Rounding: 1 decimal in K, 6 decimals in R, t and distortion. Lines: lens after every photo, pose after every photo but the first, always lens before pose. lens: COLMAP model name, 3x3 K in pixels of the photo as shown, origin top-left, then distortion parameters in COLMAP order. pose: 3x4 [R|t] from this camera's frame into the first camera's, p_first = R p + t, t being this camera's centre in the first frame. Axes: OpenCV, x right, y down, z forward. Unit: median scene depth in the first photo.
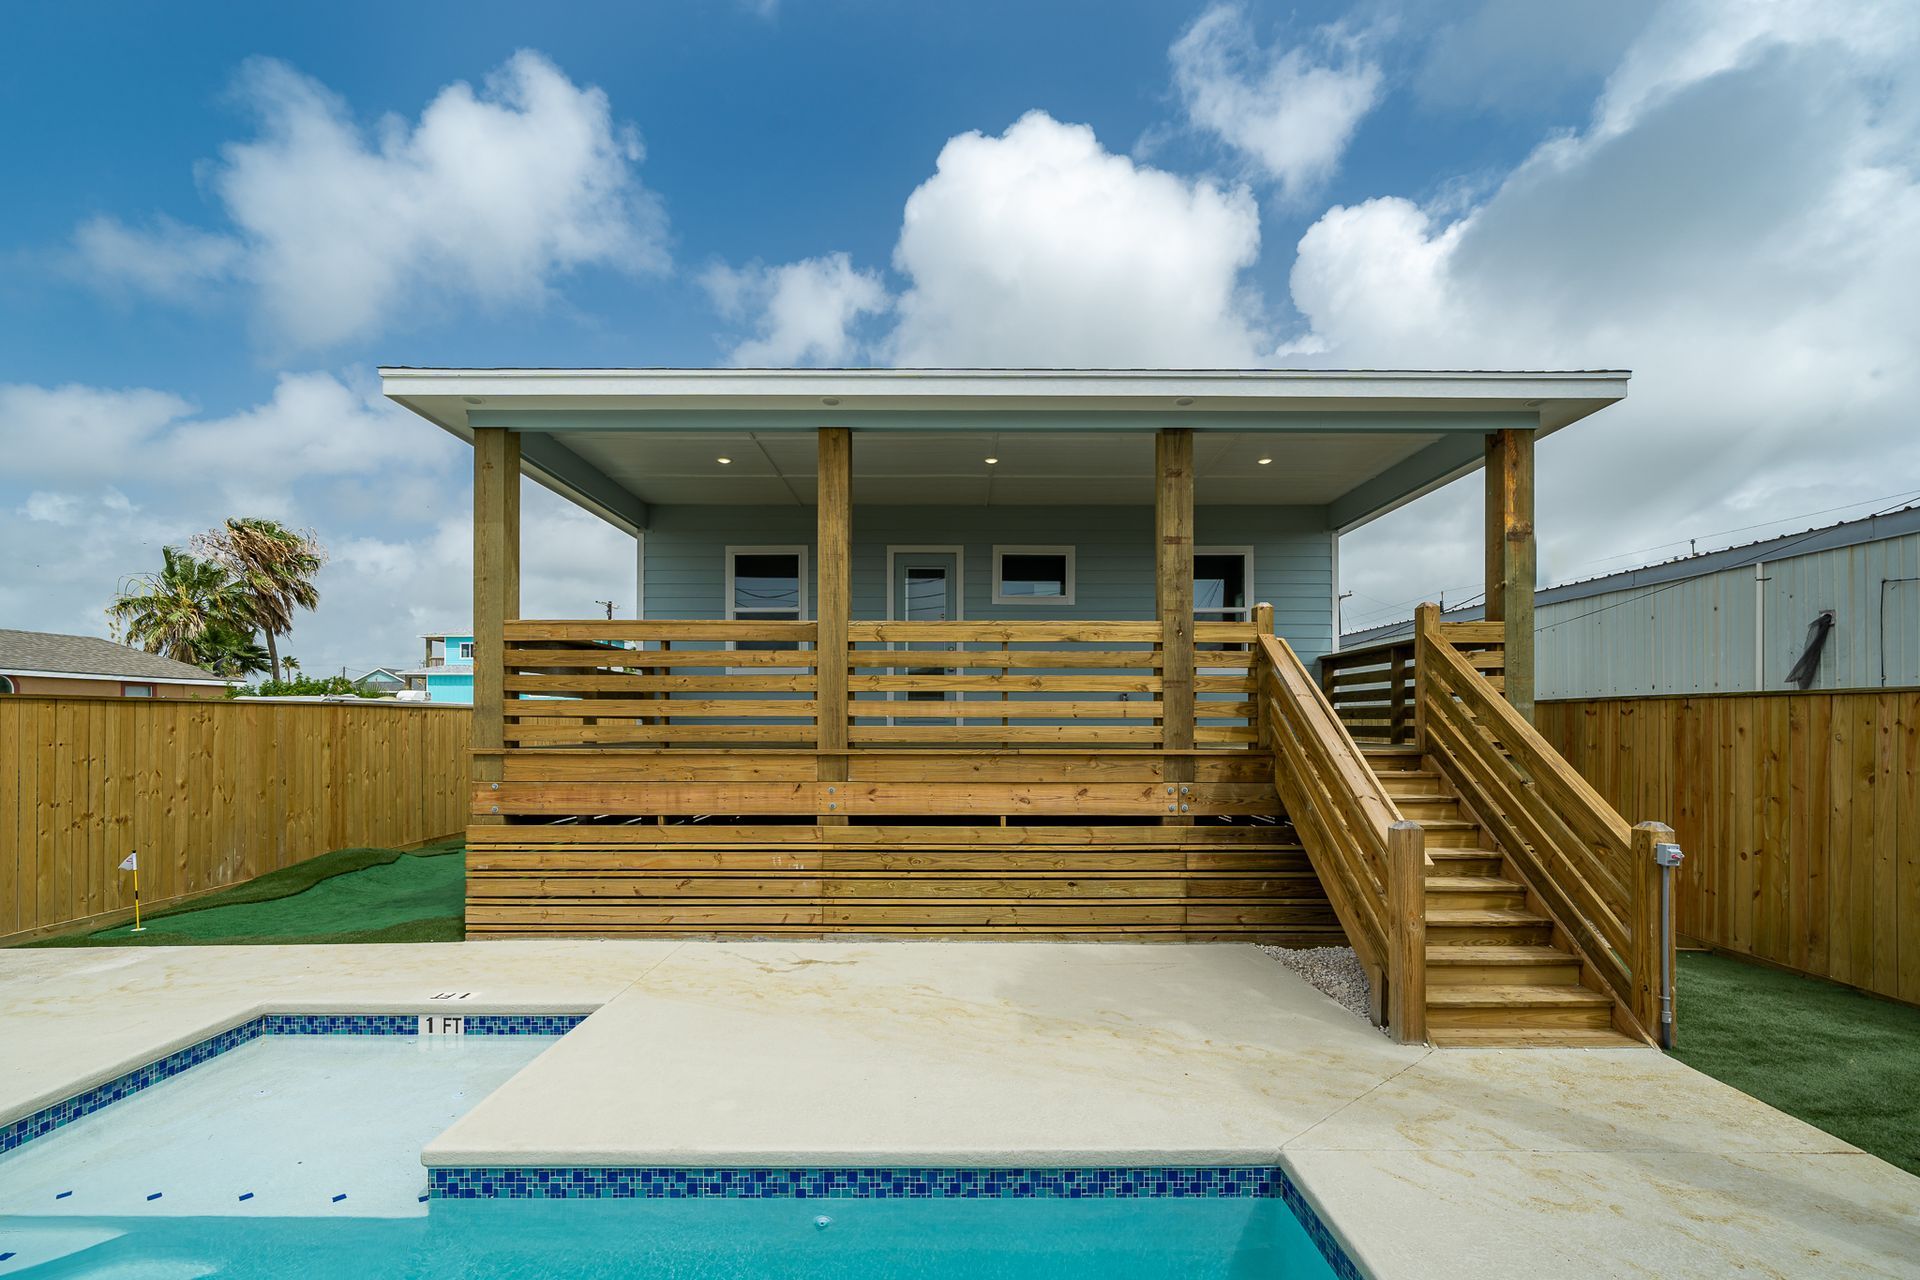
lens RADIAL K [[804.4, 0, 961.3], [0, 804.4, 717.5], [0, 0, 1]] dist [-0.001284, 0.000344]
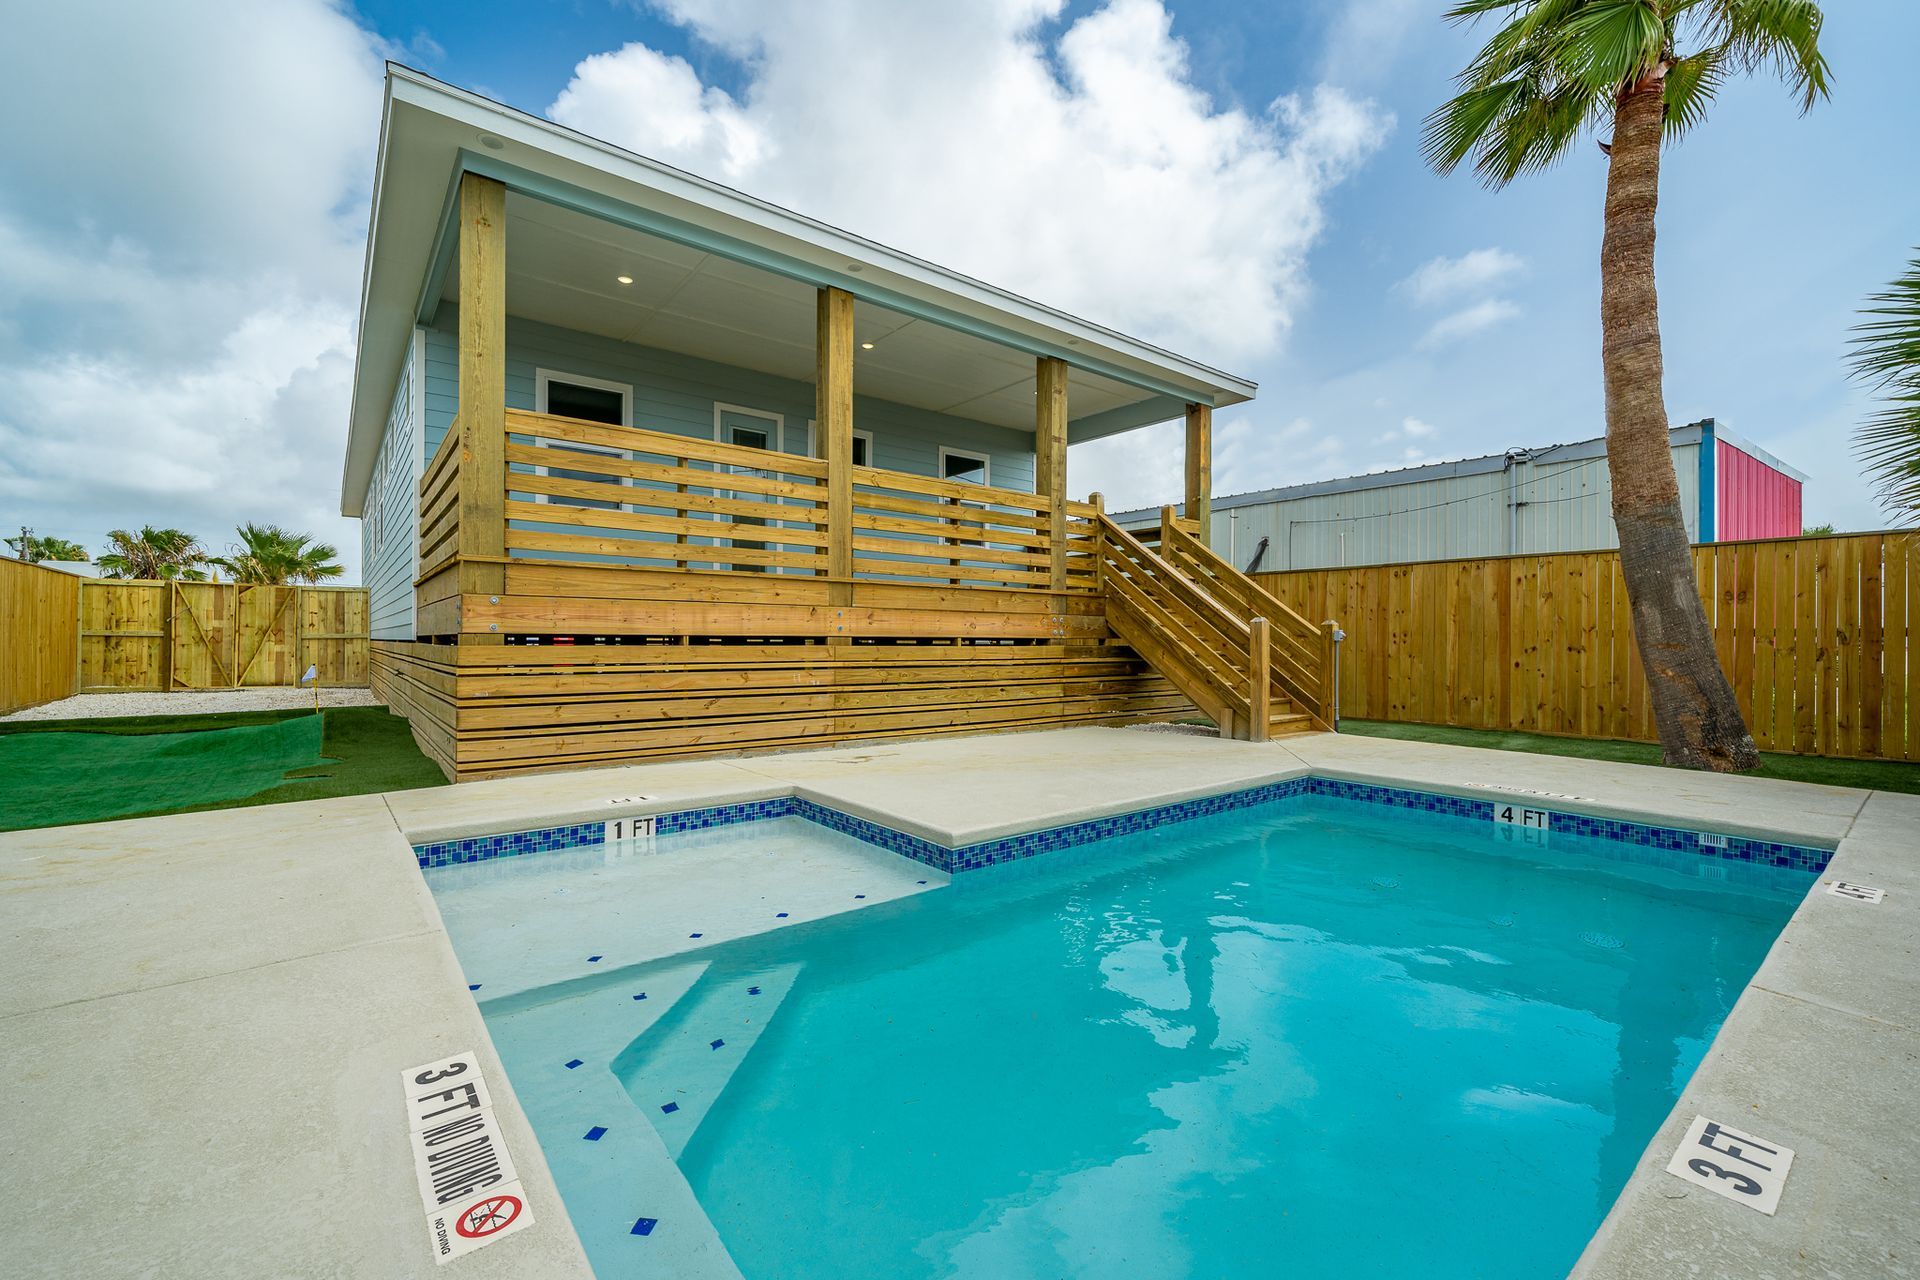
lens RADIAL K [[804.4, 0, 961.8], [0, 804.4, 641.6], [0, 0, 1]] dist [-0.001284, 0.000344]
pose [[0.781242, 0.002131, 0.624225, -0.730464], [-0.007283, 0.999957, 0.005700, 0.121835], [-0.624186, -0.009000, 0.781224, 0.019528]]
